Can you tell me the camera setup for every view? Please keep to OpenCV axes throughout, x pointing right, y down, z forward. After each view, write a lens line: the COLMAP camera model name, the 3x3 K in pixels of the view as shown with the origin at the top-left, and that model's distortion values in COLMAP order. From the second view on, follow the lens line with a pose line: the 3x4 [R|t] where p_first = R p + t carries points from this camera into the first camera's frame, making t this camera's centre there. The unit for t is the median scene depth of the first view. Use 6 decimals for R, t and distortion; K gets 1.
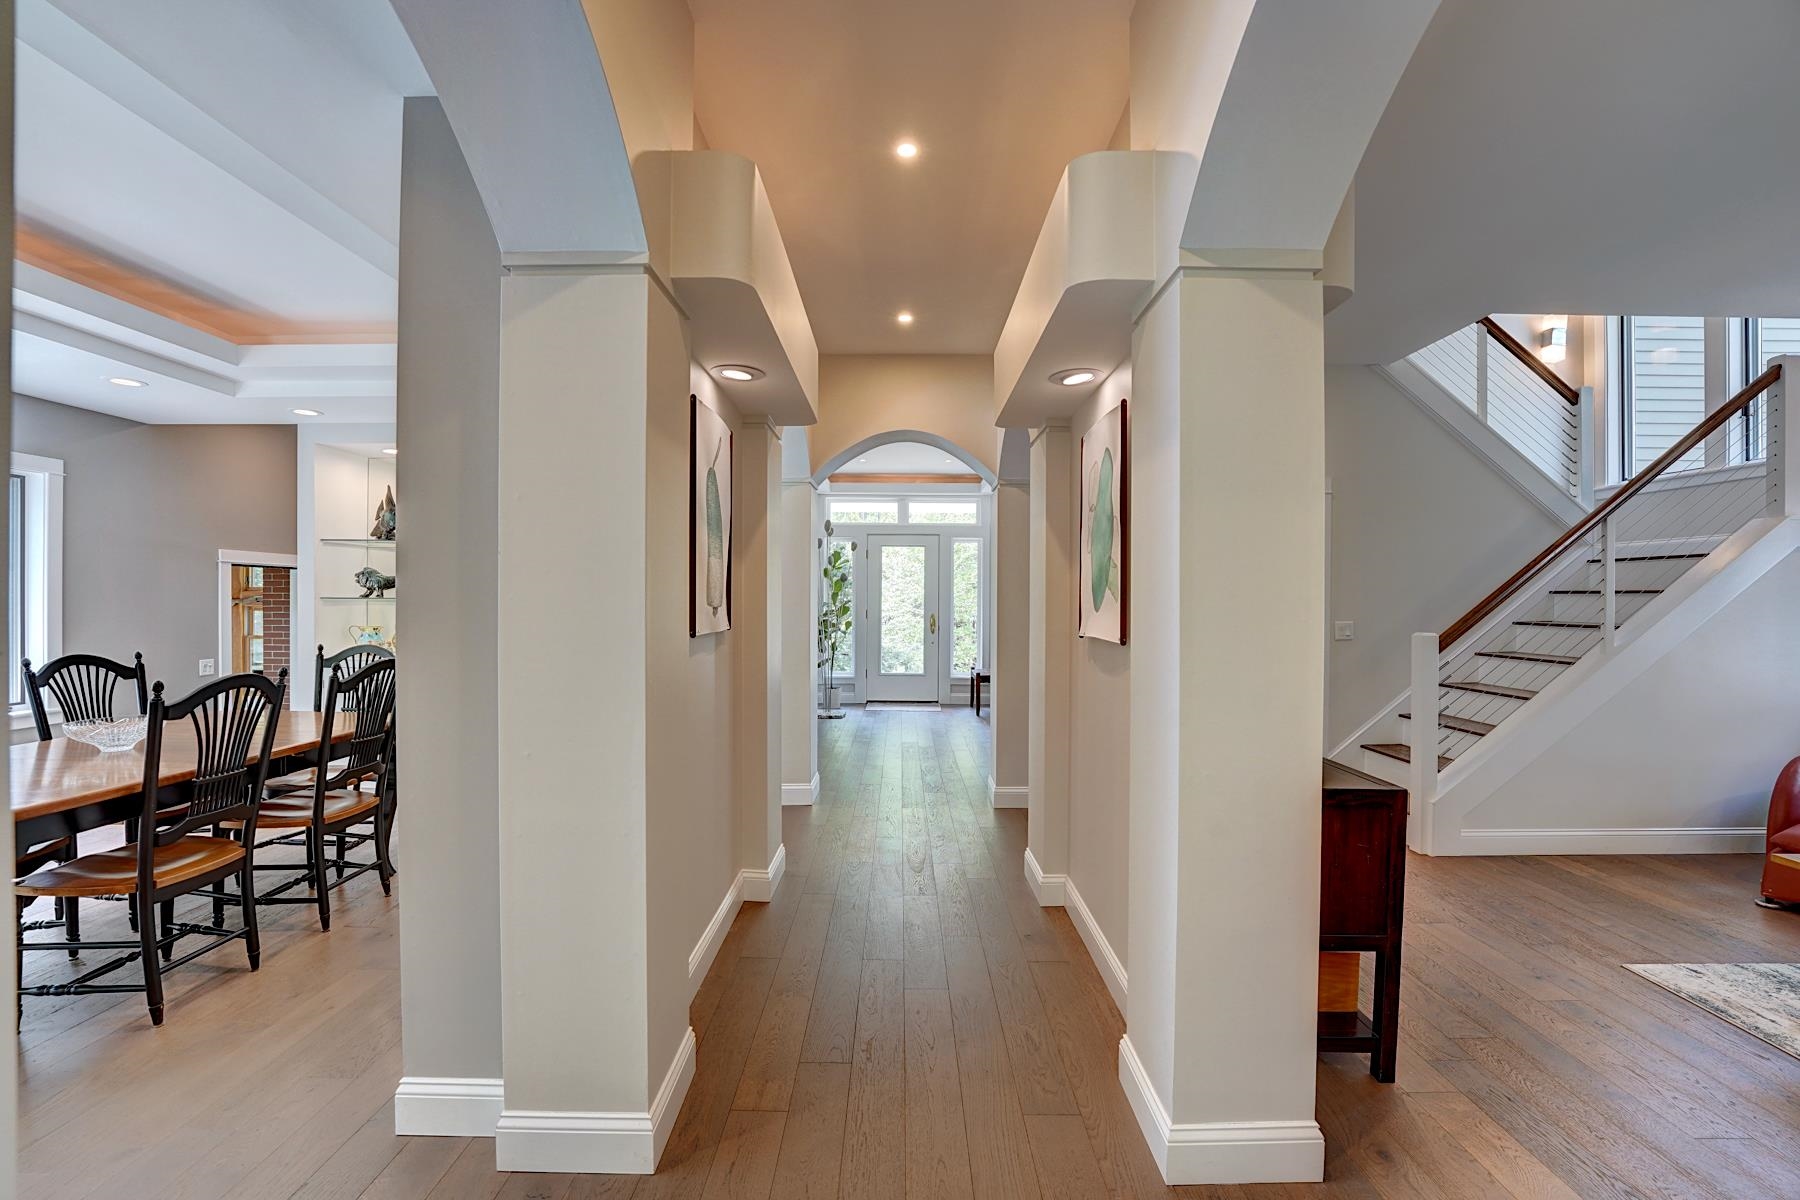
lens RADIAL K [[728.6, 0, 895.8], [0, 728.6, 606.0], [0, 0, 1]] dist [-0.023544, 0.000223]
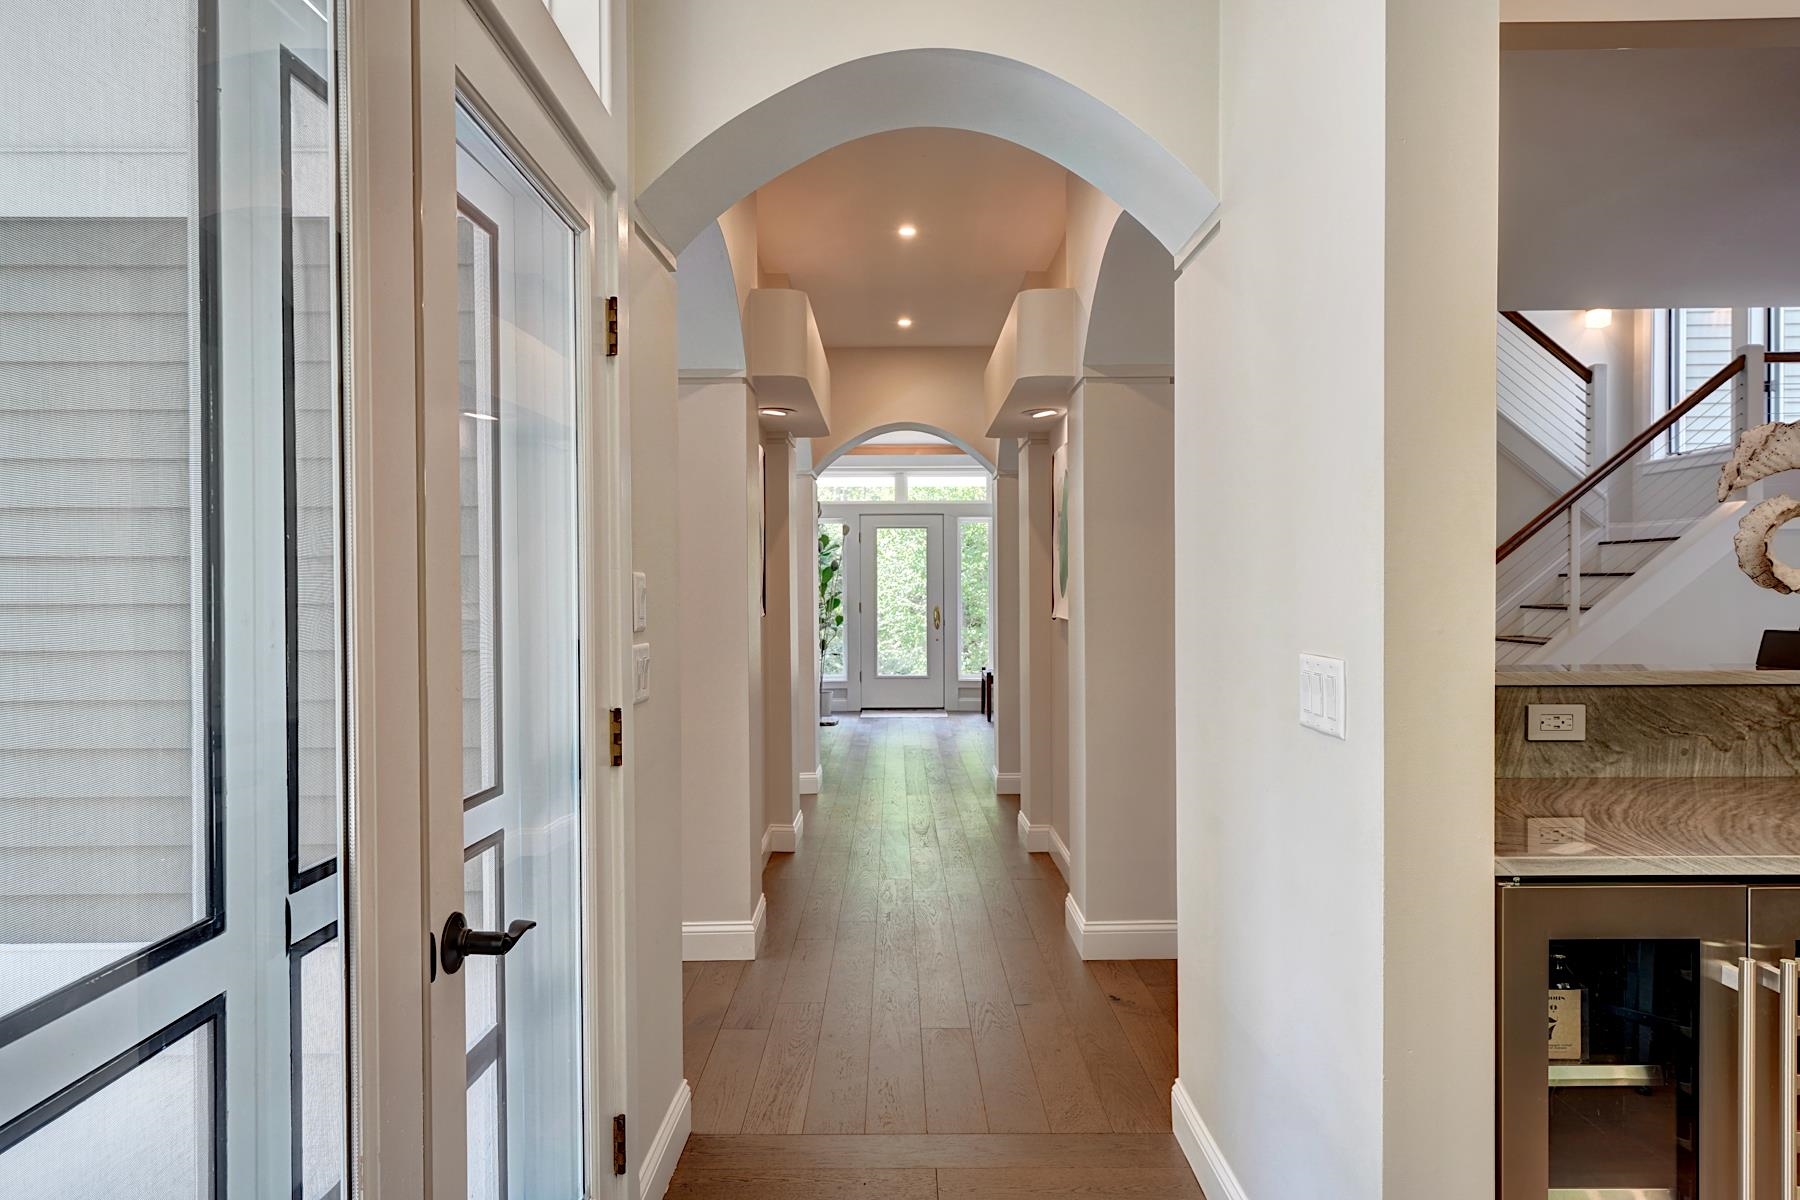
lens RADIAL K [[1042.6, 0, 900.0], [0, 1042.6, 600.0], [0, 0, 1]] dist [0.000220, 0.000043]
pose [[0.999863, -0.011222, 0.012180, -0.010370], [0.011214, 0.999937, 0.000685, 0.002942], [-0.012187, -0.000548, 0.999926, -0.315735]]
